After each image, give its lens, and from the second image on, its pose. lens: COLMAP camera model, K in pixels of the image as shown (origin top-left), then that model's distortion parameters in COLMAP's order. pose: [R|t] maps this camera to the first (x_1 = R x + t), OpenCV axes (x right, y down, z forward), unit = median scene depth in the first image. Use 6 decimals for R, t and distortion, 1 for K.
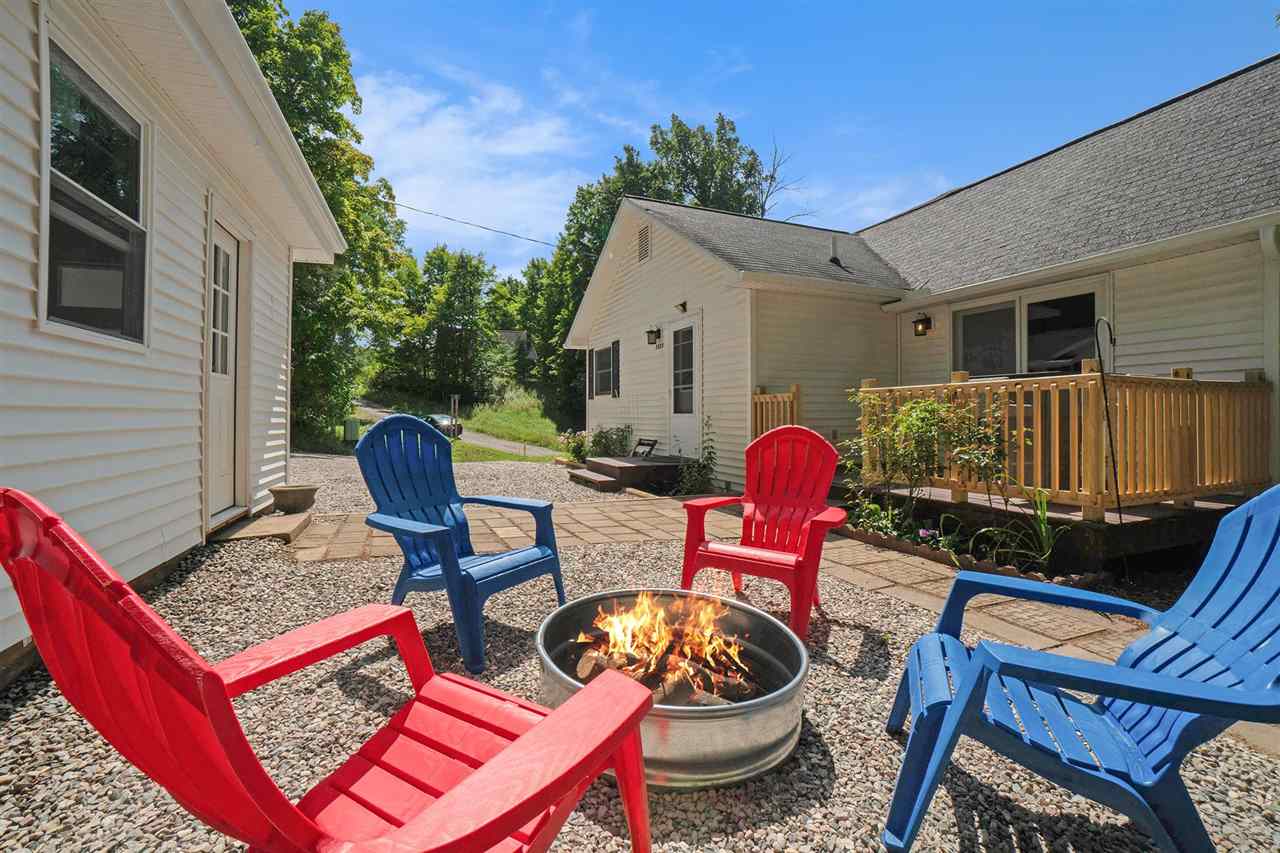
lens RADIAL K [[579.6, 0, 630.1], [0, 579.6, 422.4], [0, 0, 1]] dist [-0.059004, 0.021835]
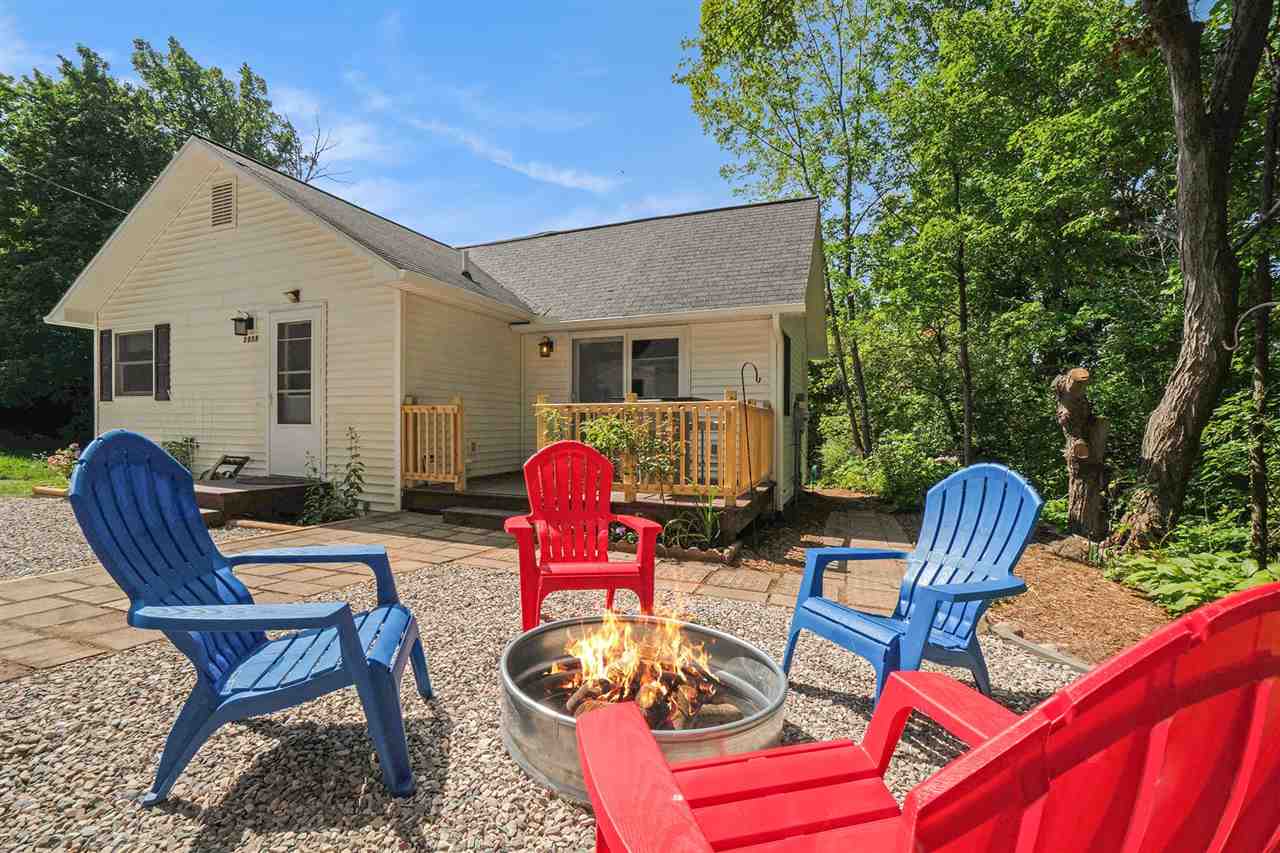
lens RADIAL K [[579.6, 0, 630.1], [0, 579.6, 422.4], [0, 0, 1]] dist [-0.059004, 0.021835]
pose [[0.681022, 0.011557, 0.732172, -0.176105], [-0.000465, 0.999882, -0.015349, -0.005243], [-0.732263, 0.010112, 0.680947, 0.092697]]
